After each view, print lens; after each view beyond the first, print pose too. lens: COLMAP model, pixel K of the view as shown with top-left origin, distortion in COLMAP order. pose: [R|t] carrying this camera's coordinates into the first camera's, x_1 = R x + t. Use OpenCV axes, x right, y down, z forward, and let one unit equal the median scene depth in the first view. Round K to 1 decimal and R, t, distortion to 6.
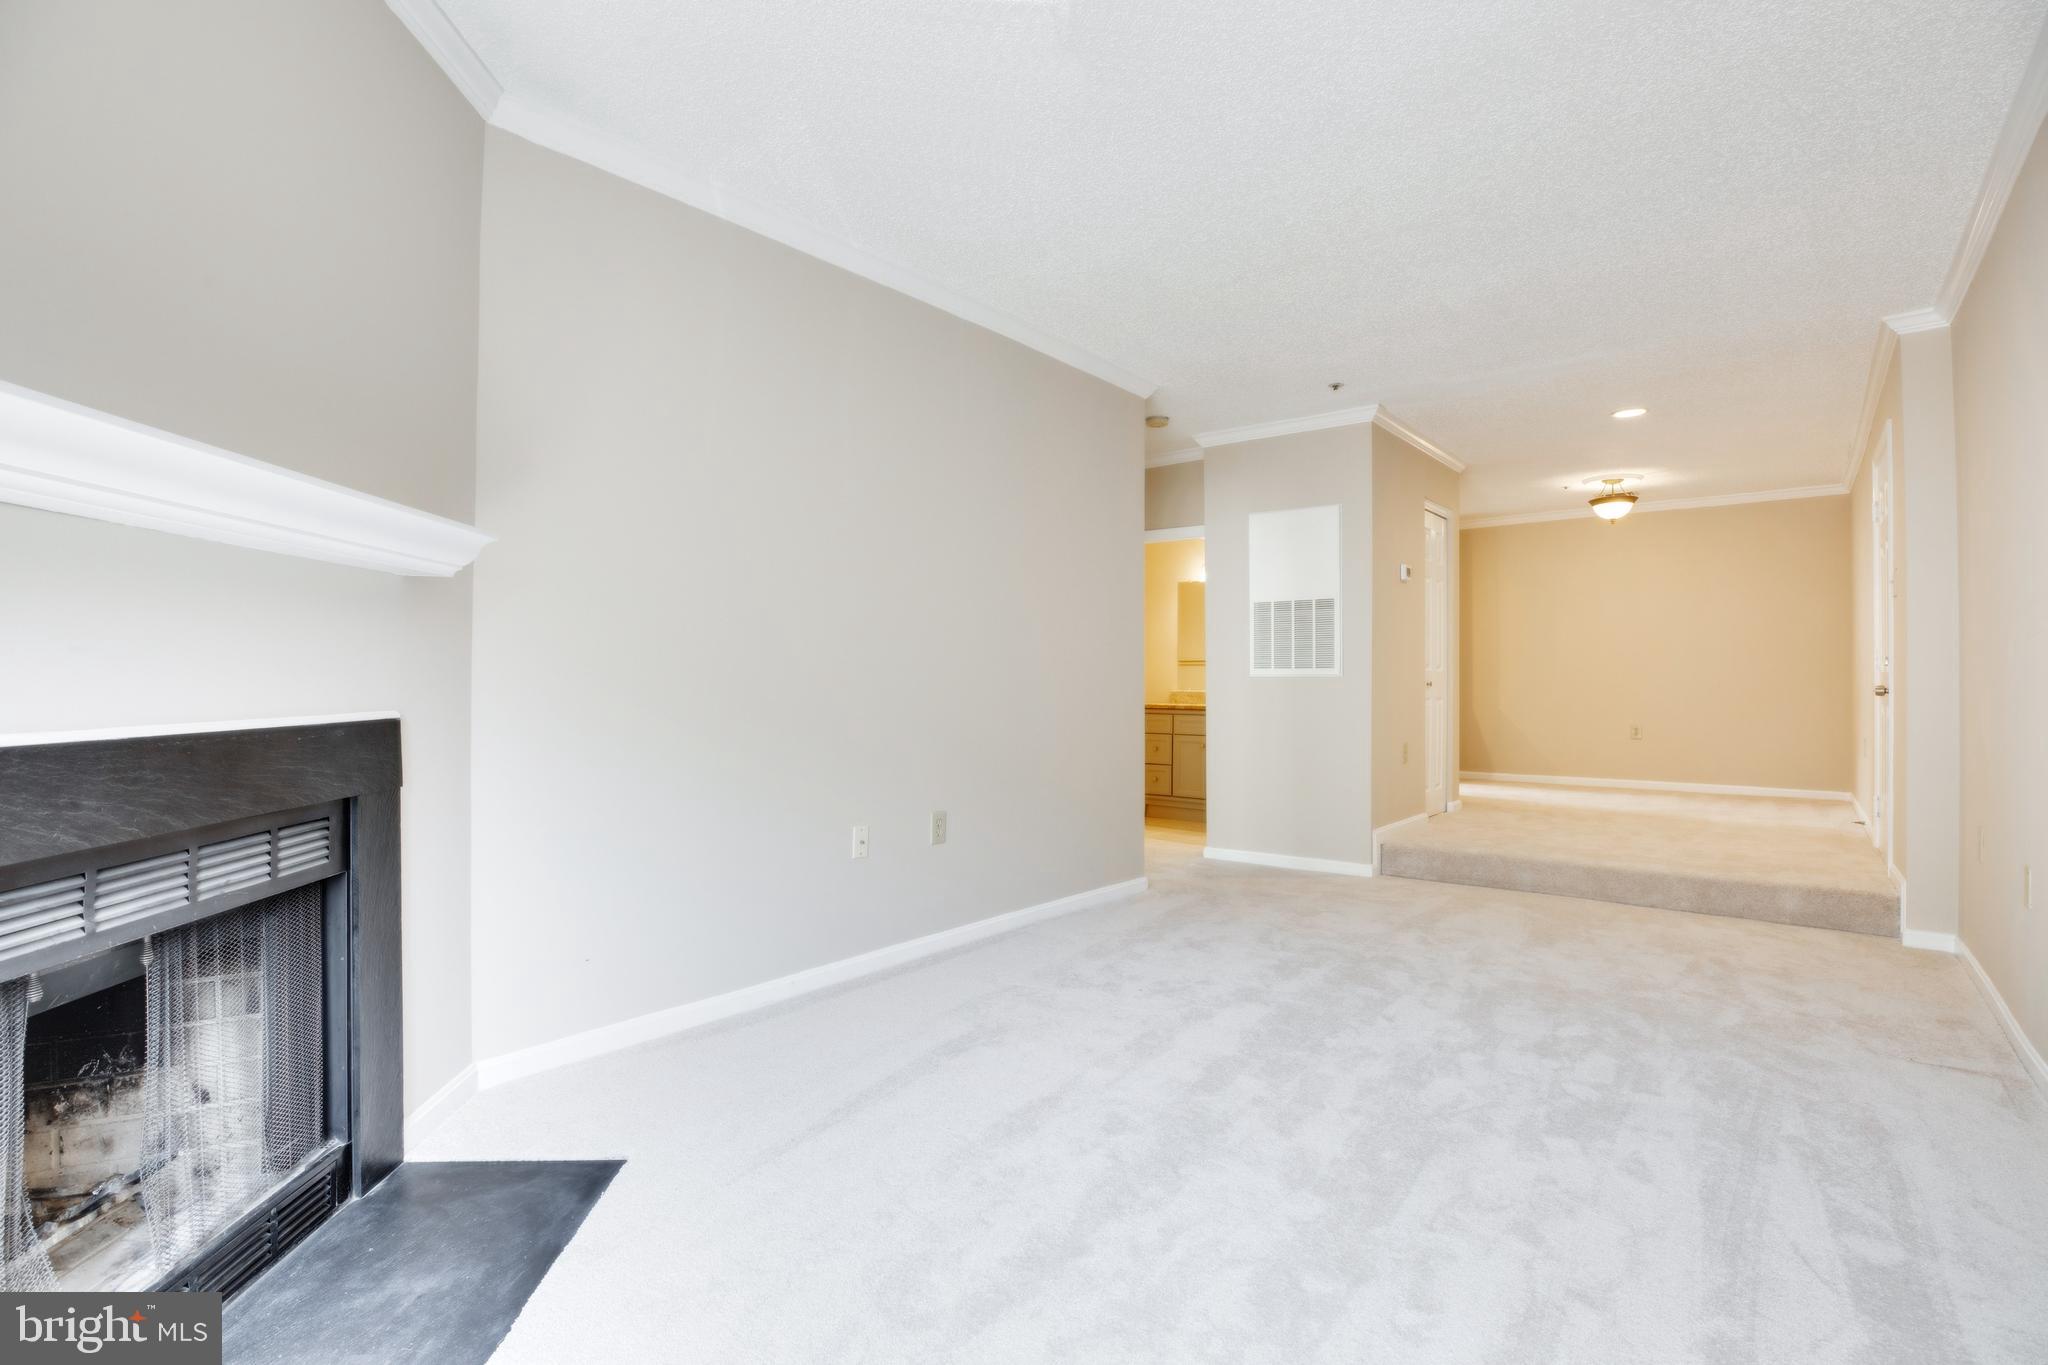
lens RADIAL K [[960.1, 0, 1004.3], [0, 960.1, 687.7], [0, 0, 1]] dist [-0.029545, 0.002587]
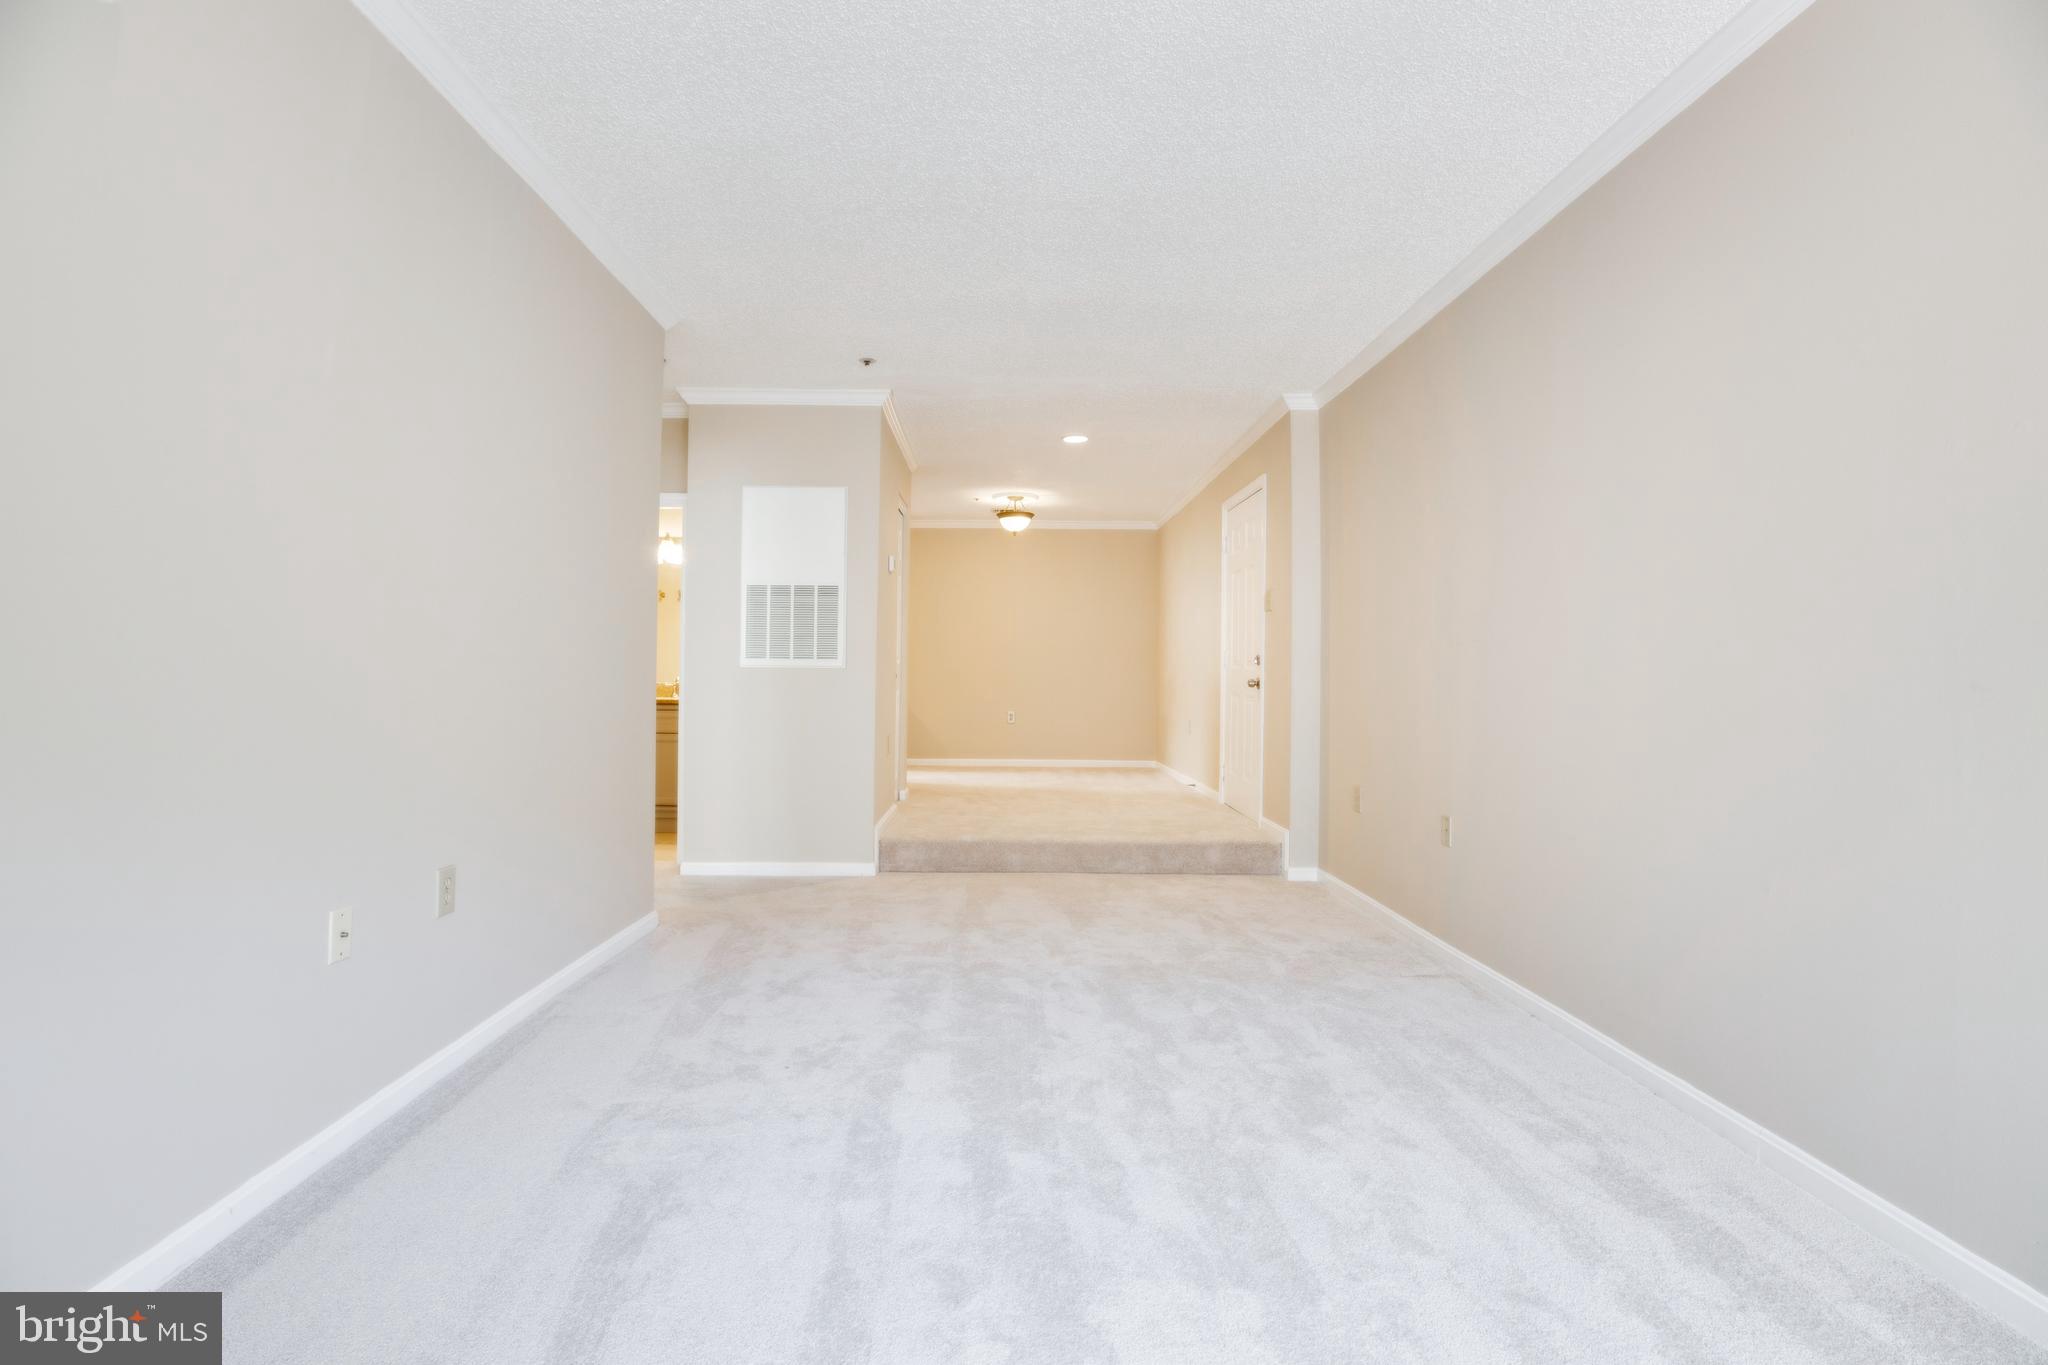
lens RADIAL K [[960.1, 0, 1031.9], [0, 960.1, 669.2], [0, 0, 1]] dist [-0.029545, 0.002587]
pose [[0.768868, 0.009199, 0.639341, -0.111069], [-0.003992, 0.999946, -0.009587, -0.002071], [-0.639395, 0.004819, 0.768864, 0.142631]]
